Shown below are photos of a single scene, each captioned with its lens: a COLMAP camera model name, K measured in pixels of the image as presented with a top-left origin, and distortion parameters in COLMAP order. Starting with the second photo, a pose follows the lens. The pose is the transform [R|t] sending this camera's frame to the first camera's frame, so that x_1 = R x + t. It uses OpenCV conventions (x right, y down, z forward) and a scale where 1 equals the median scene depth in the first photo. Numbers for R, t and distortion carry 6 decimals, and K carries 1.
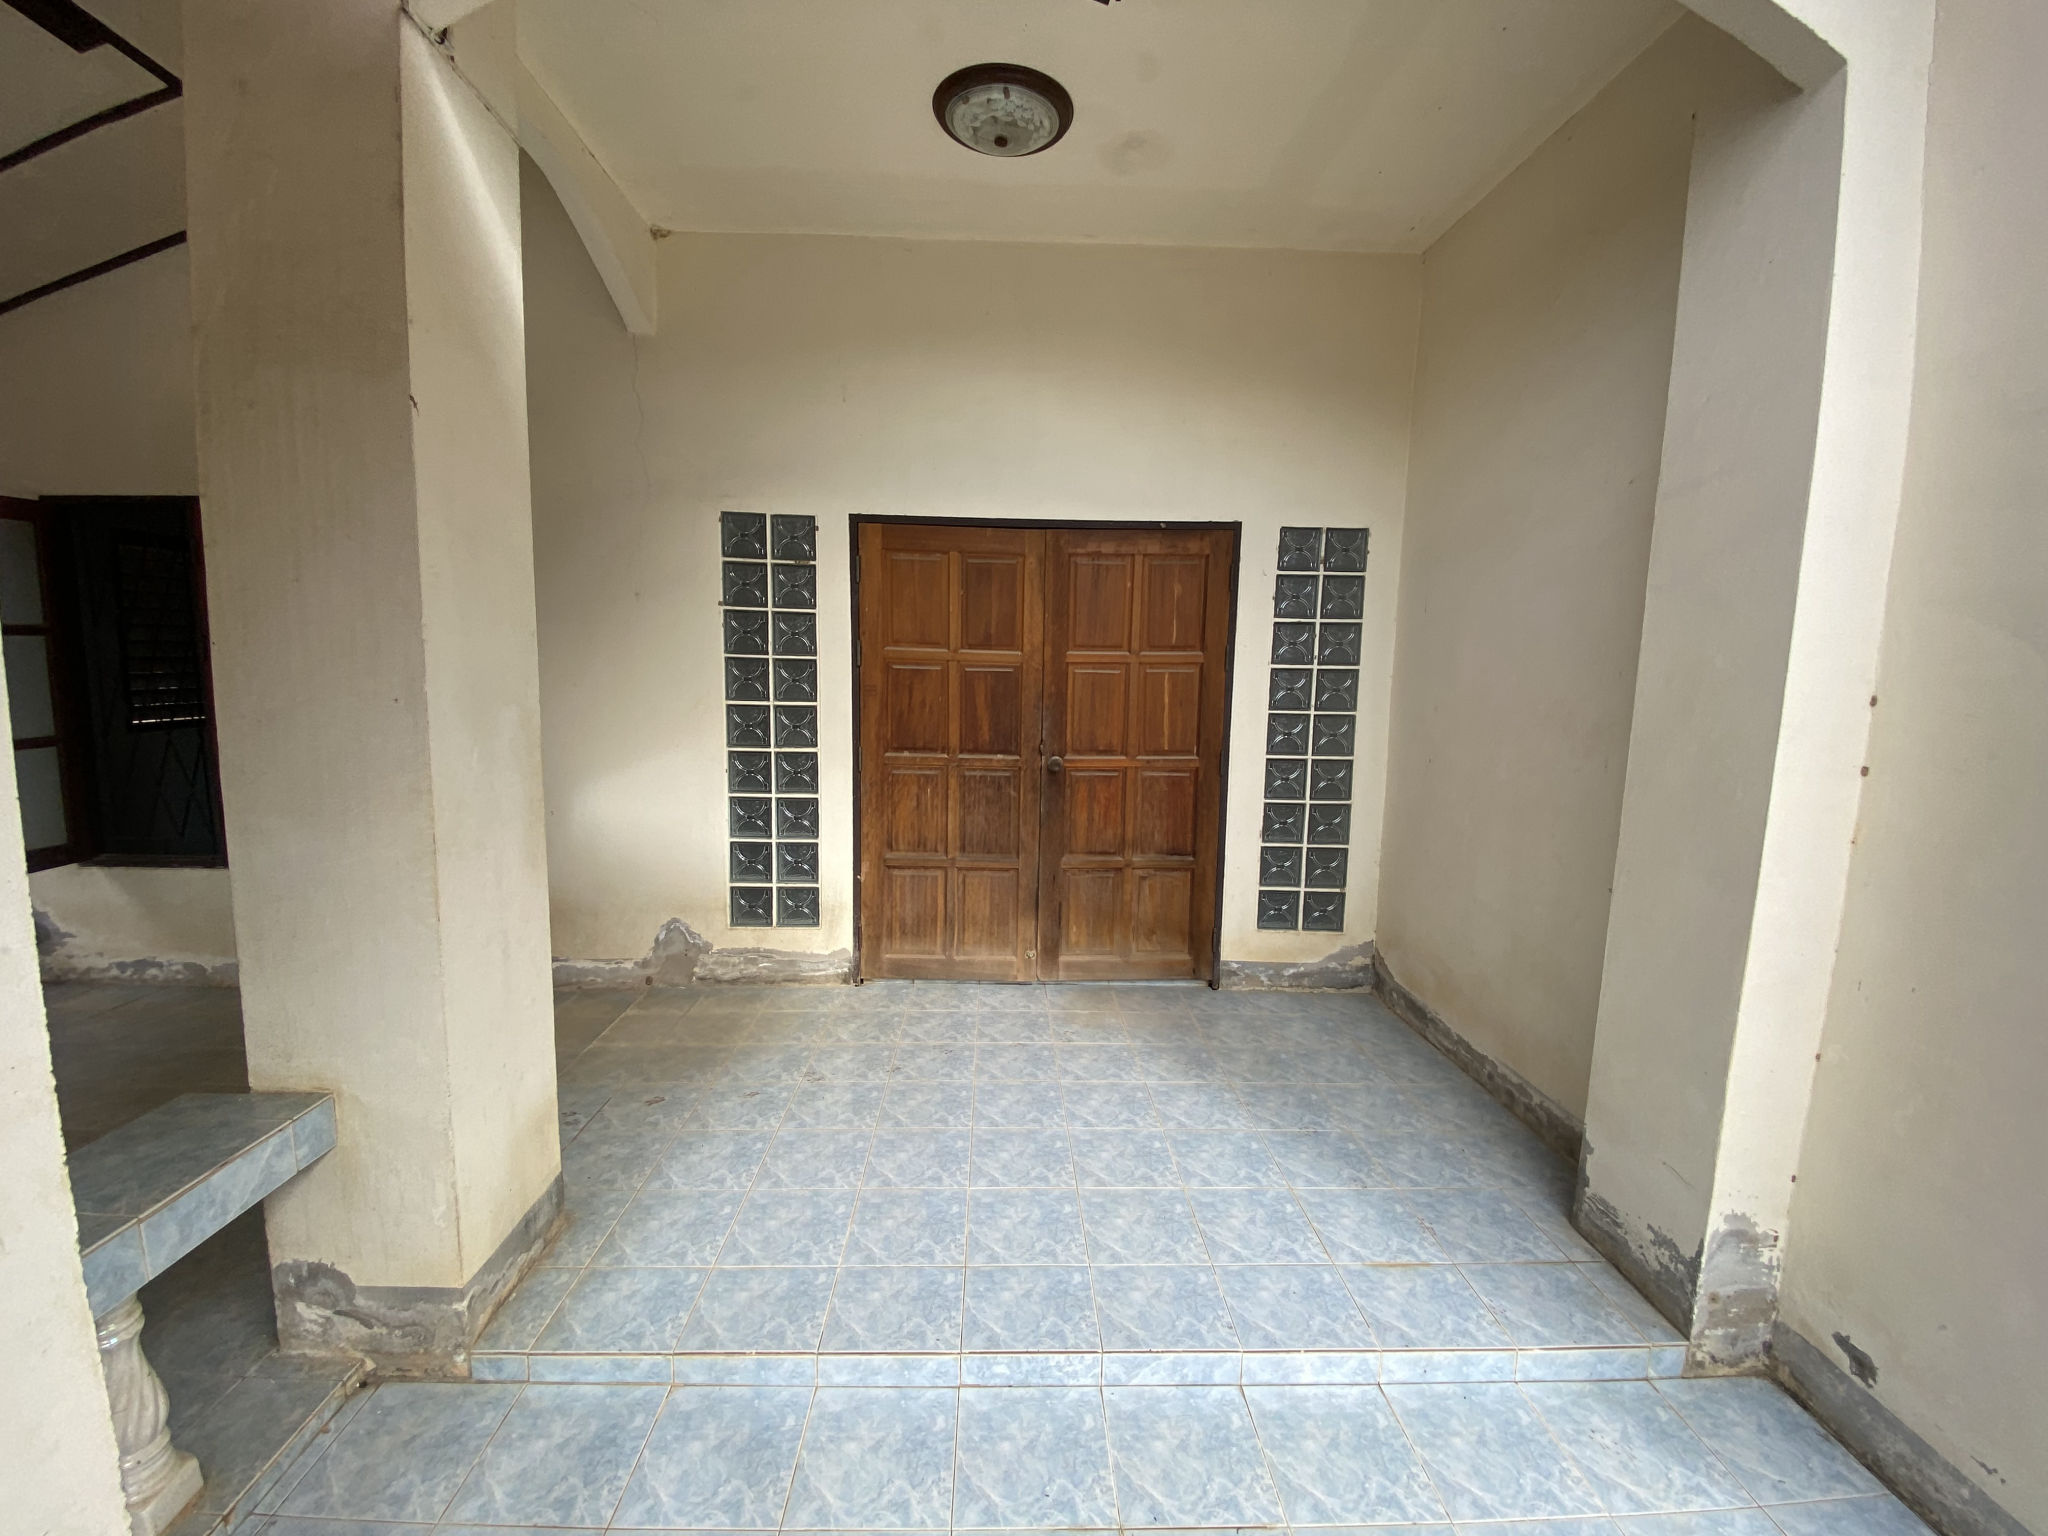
lens RADIAL K [[818.3, 0, 1014.0], [0, 818.3, 764.4], [0, 0, 1]] dist [0.035285, -0.027742]
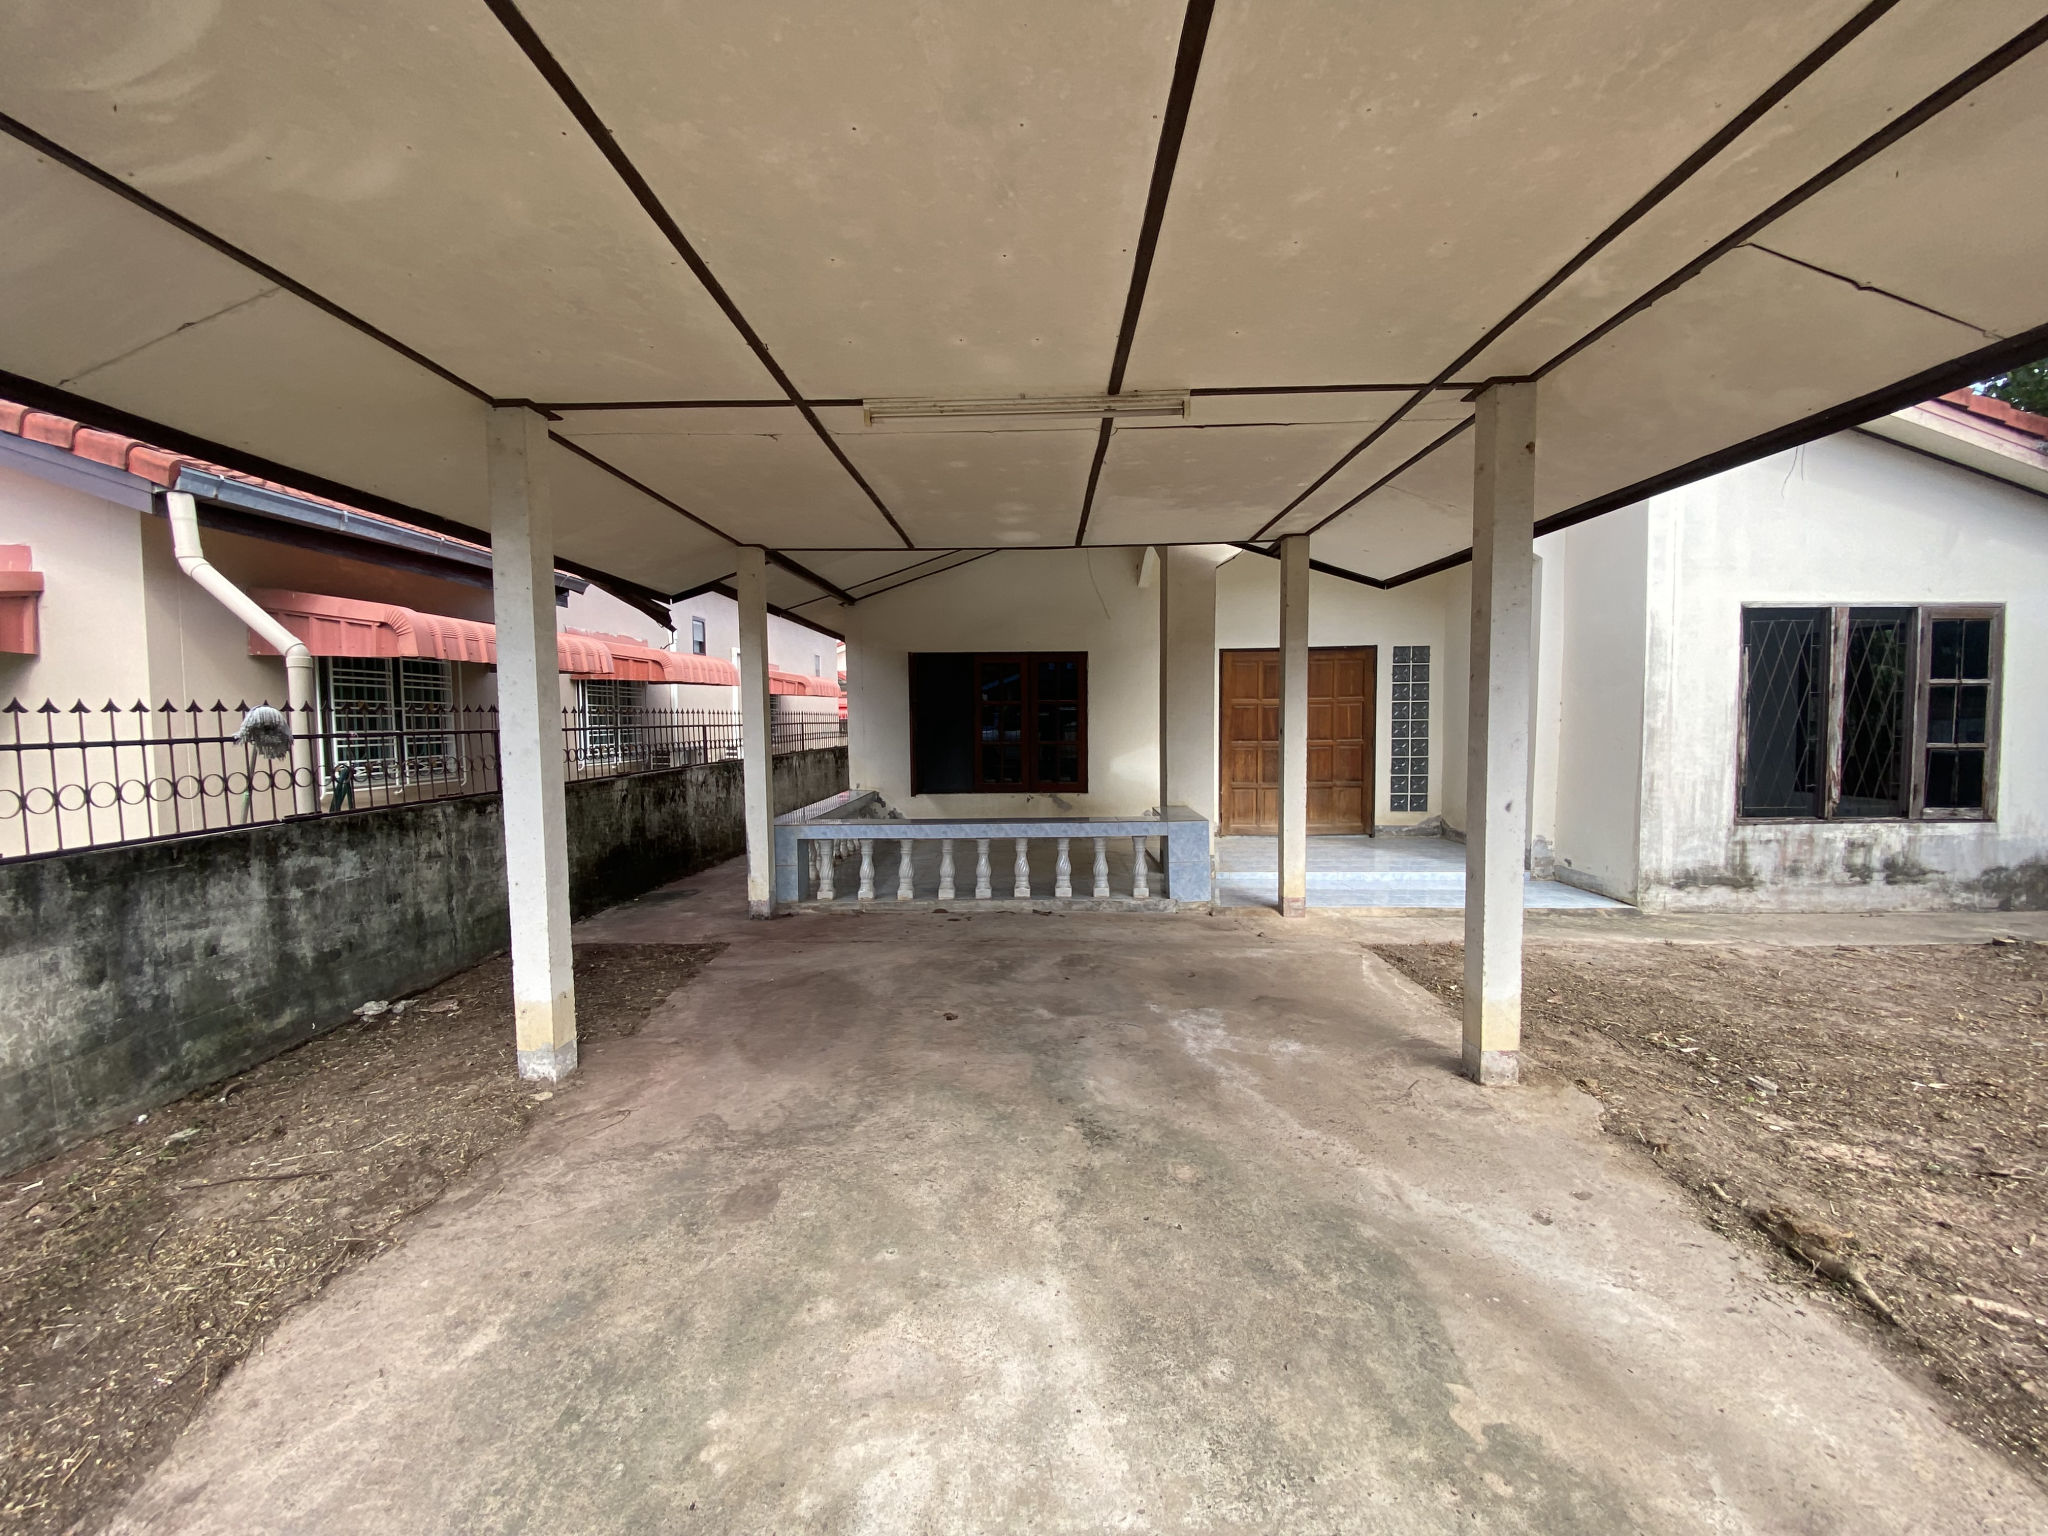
lens RADIAL K [[818.3, 0, 1014.0], [0, 818.3, 764.4], [0, 0, 1]] dist [0.035285, -0.027742]
pose [[0.998037, -0.027063, -0.056474, -0.680053], [0.023871, 0.998120, -0.056455, 0.179004], [0.057896, 0.054996, 0.996807, -1.508665]]
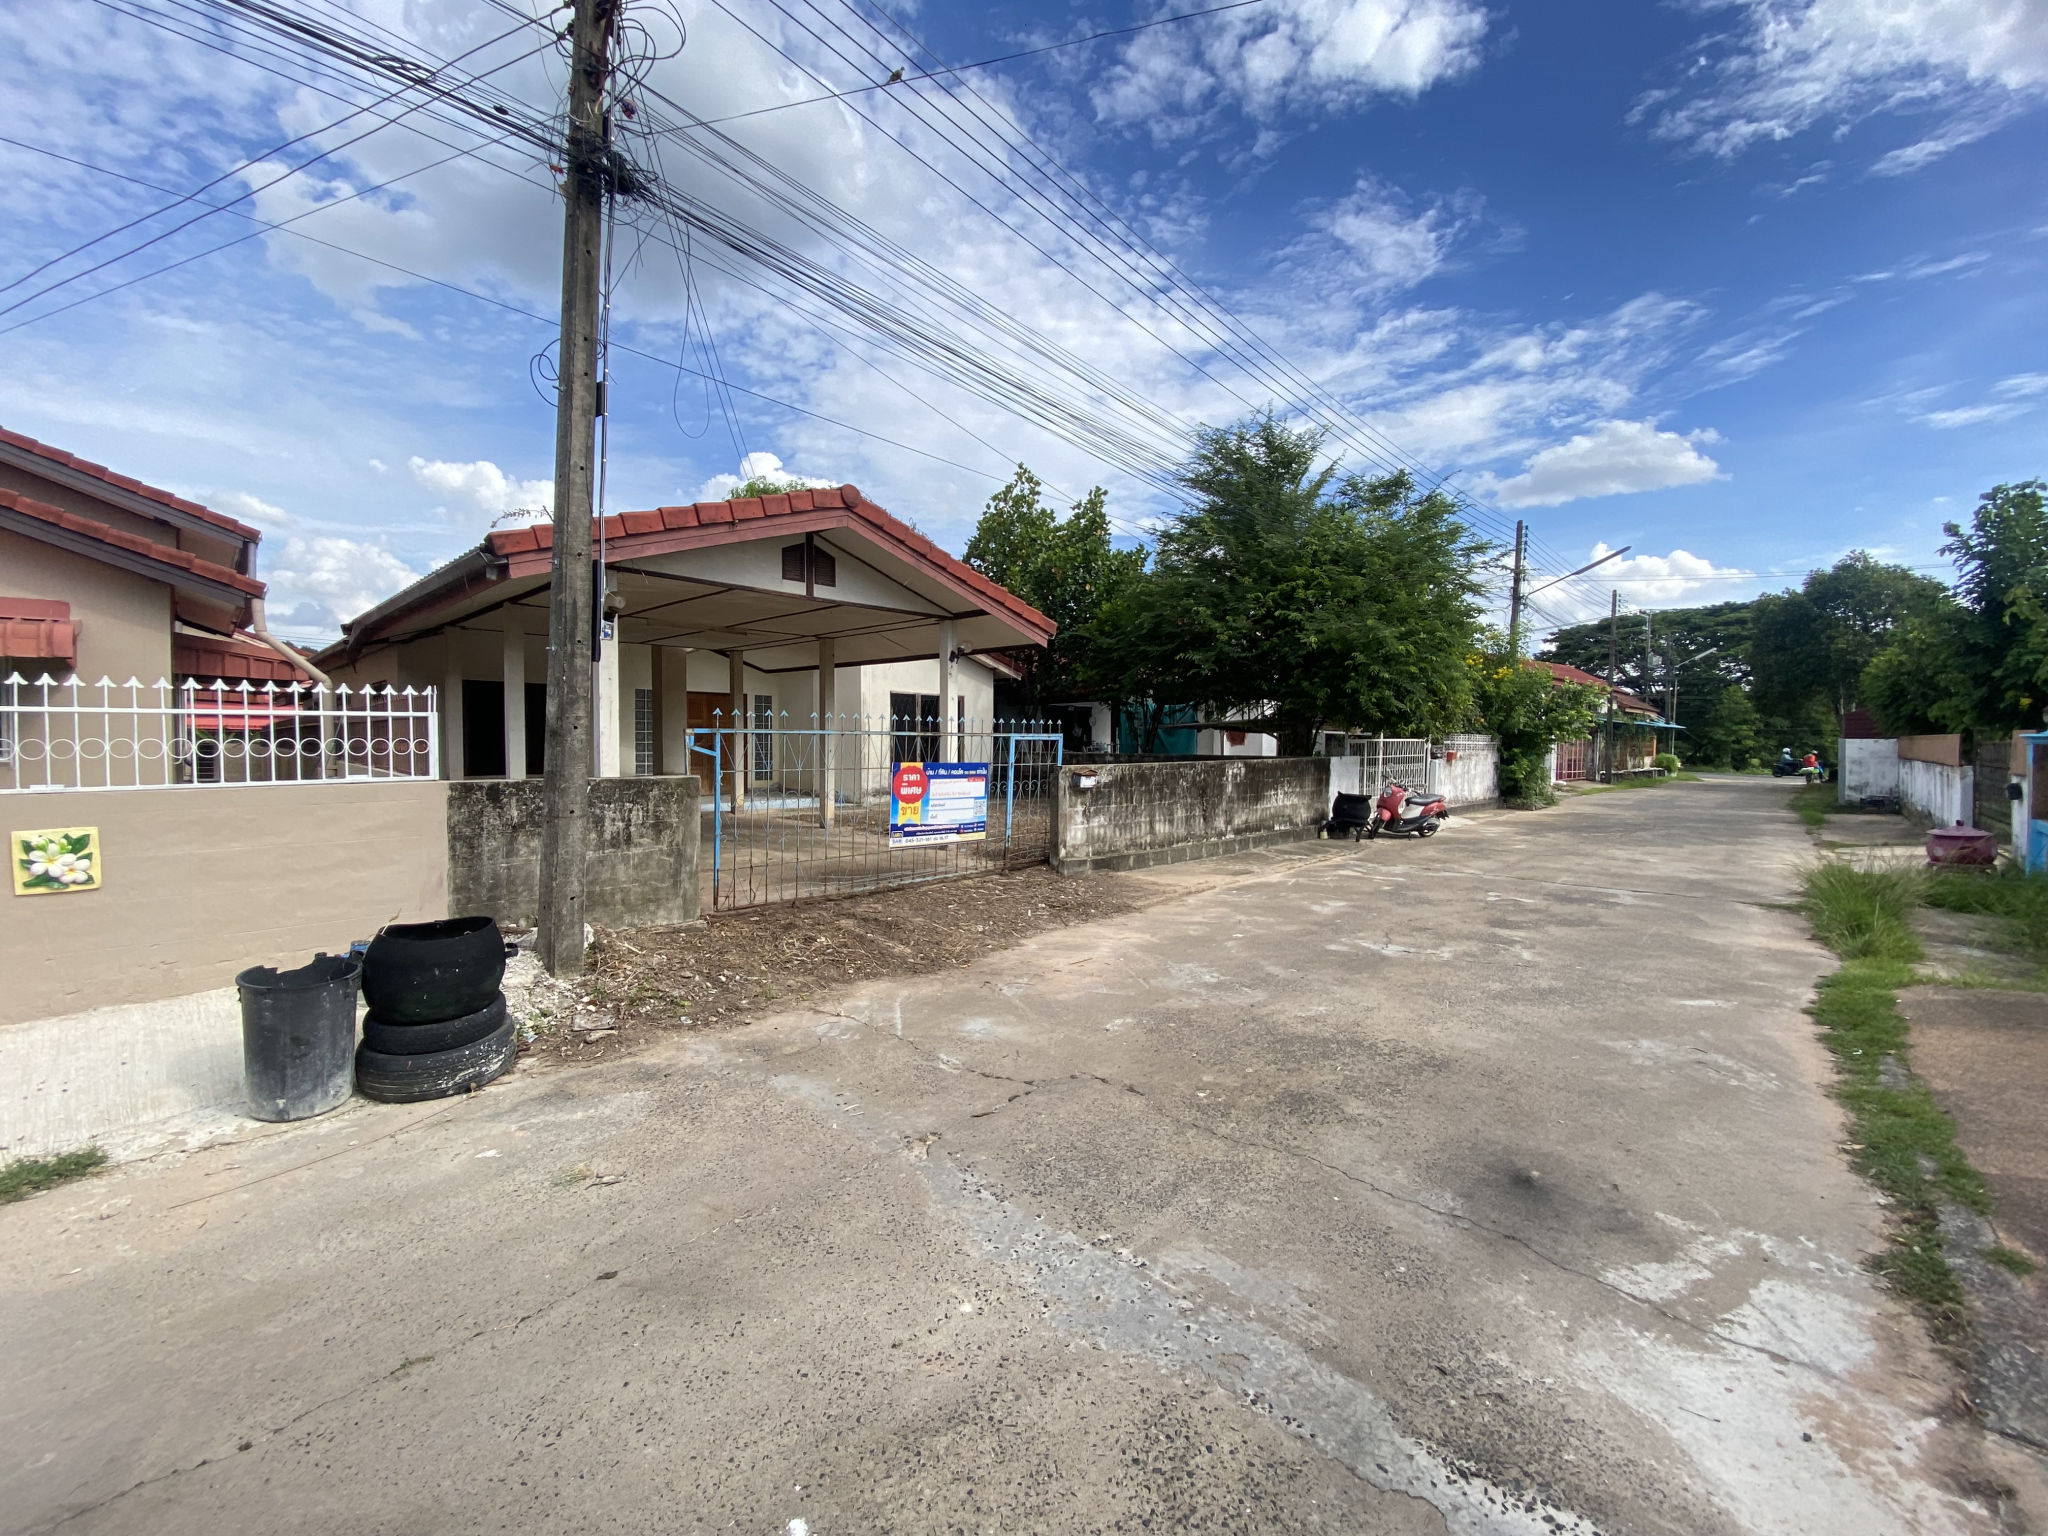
lens RADIAL K [[818.3, 0, 1014.0], [0, 818.3, 764.4], [0, 0, 1]] dist [0.035285, -0.027742]
pose [[0.718008, -0.035425, 0.695132, -1.951931], [0.084960, 0.995697, -0.037013, 0.424173], [-0.690830, 0.085634, 0.717928, -3.436453]]
